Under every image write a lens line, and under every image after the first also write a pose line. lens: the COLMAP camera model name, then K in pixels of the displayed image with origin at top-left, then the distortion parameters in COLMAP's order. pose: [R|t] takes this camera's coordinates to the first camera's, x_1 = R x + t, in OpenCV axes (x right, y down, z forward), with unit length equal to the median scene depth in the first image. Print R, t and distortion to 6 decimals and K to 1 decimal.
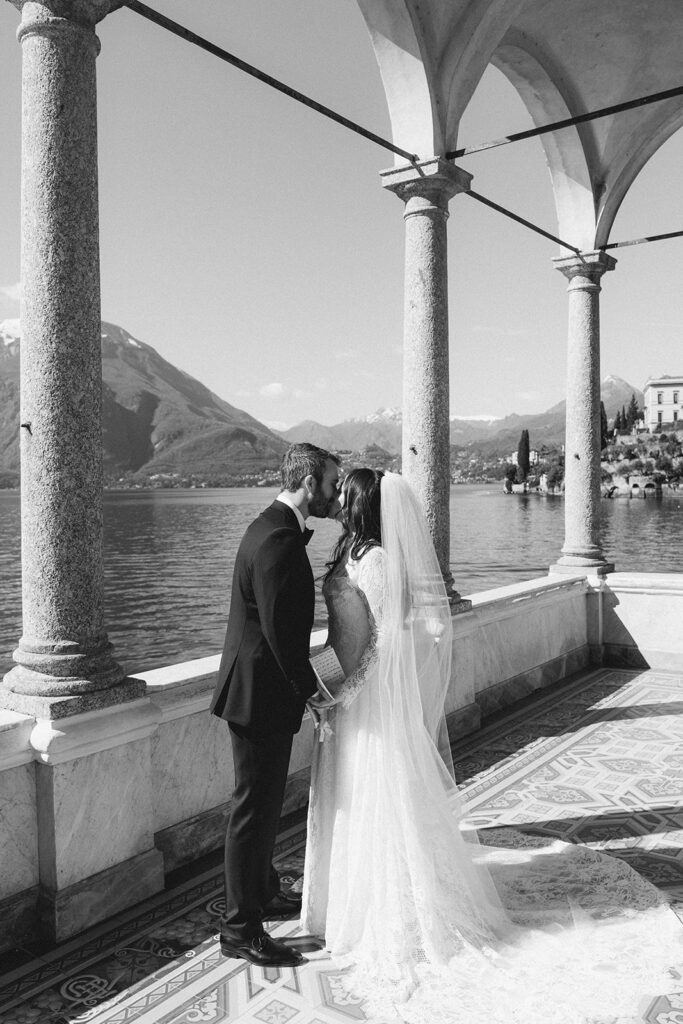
lens RADIAL K [[868.3, 0, 340.4], [0, 868.3, 508.8], [0, 0, 1]] dist [-0.005026, -0.001753]
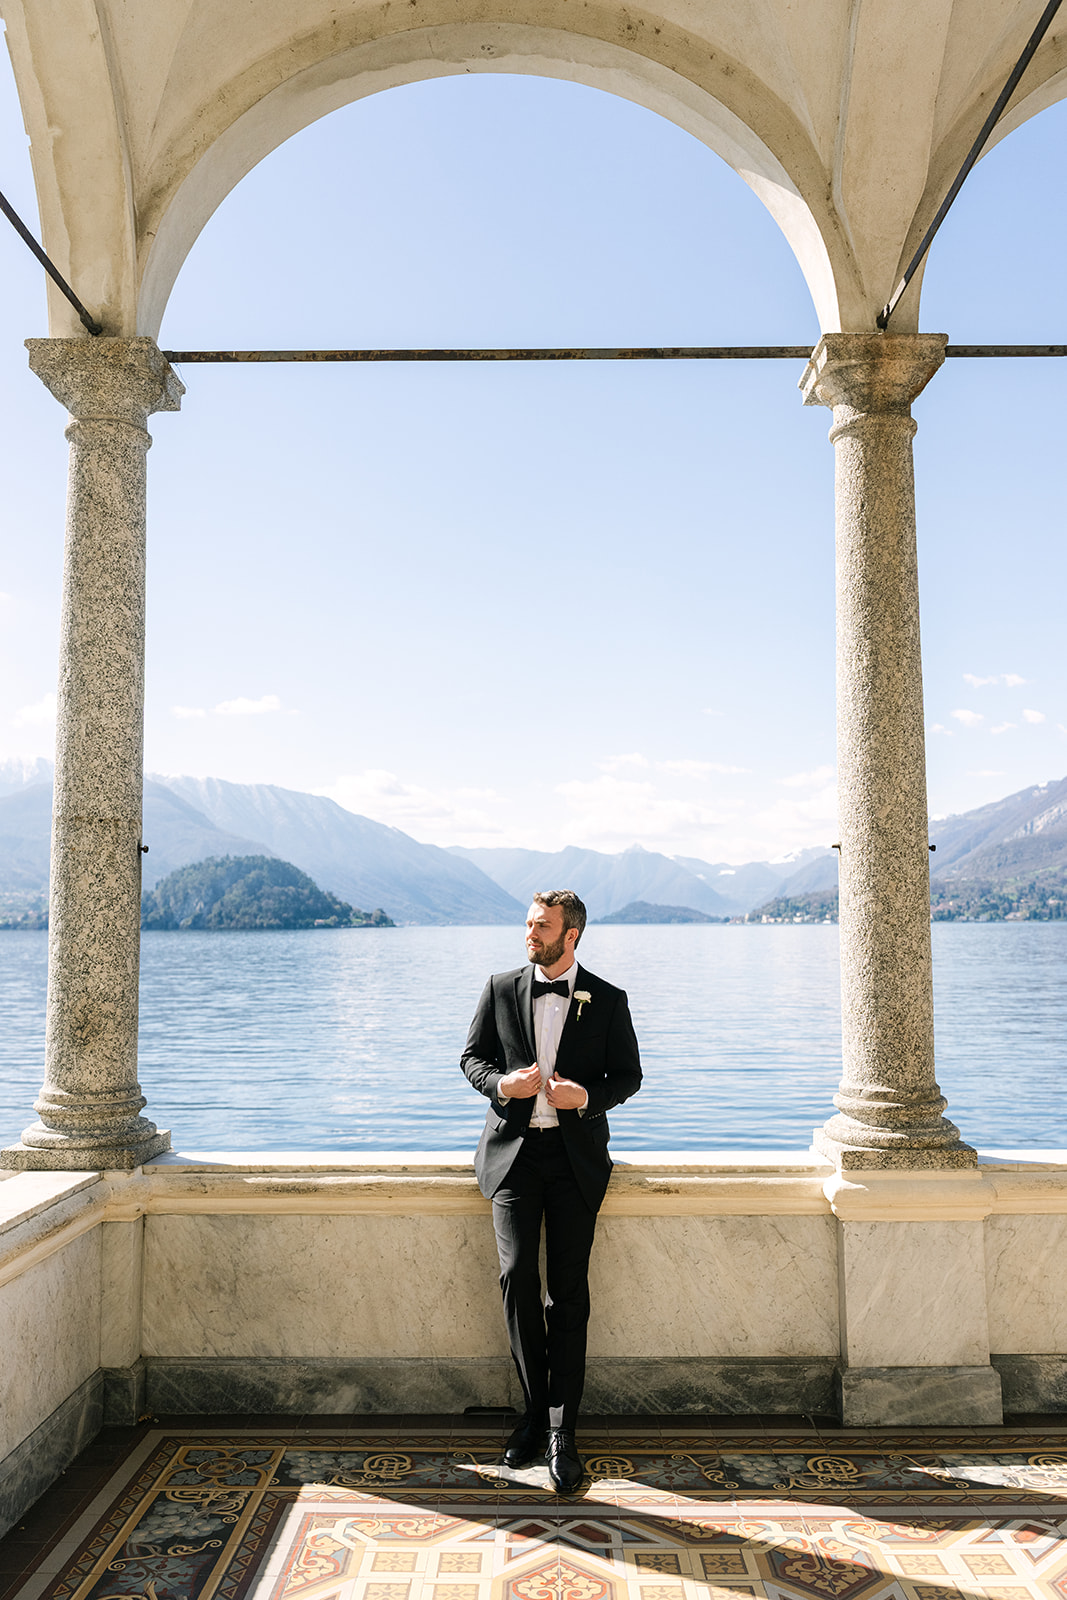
lens RADIAL K [[1356.7, 0, 531.8], [0, 1356.7, 795.0], [0, 0, 1]] dist [-0.005026, -0.001753]
pose [[0.578346, -0.069075, -0.812862, 0.315907], [-0.023741, 0.994562, -0.101408, 0.002434], [0.815446, 0.077947, 0.573561, -0.053239]]
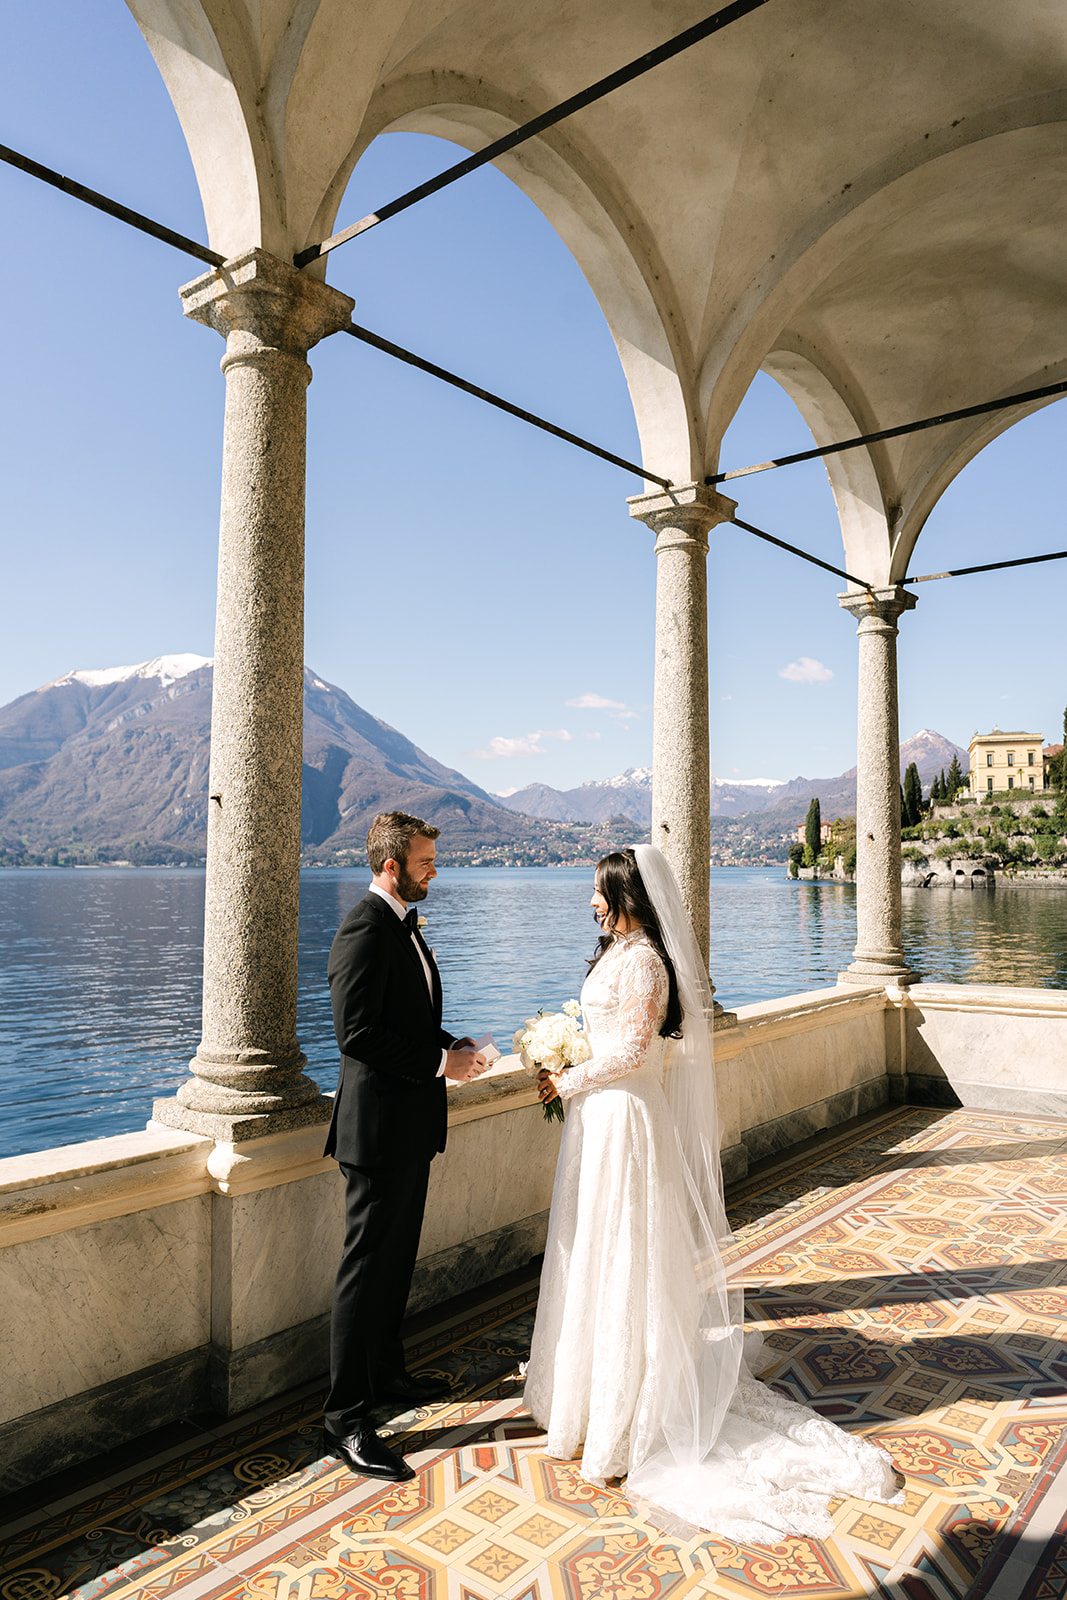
lens RADIAL K [[1108.0, 0, 528.4], [0, 1108.0, 803.3], [0, 0, 1]] dist [-0.002489, 0.003026]
pose [[0.998952, 0.011461, -0.044321, 0.000769], [-0.015123, 0.996419, -0.083190, -0.001186], [0.043208, 0.083773, 0.995548, -0.047445]]
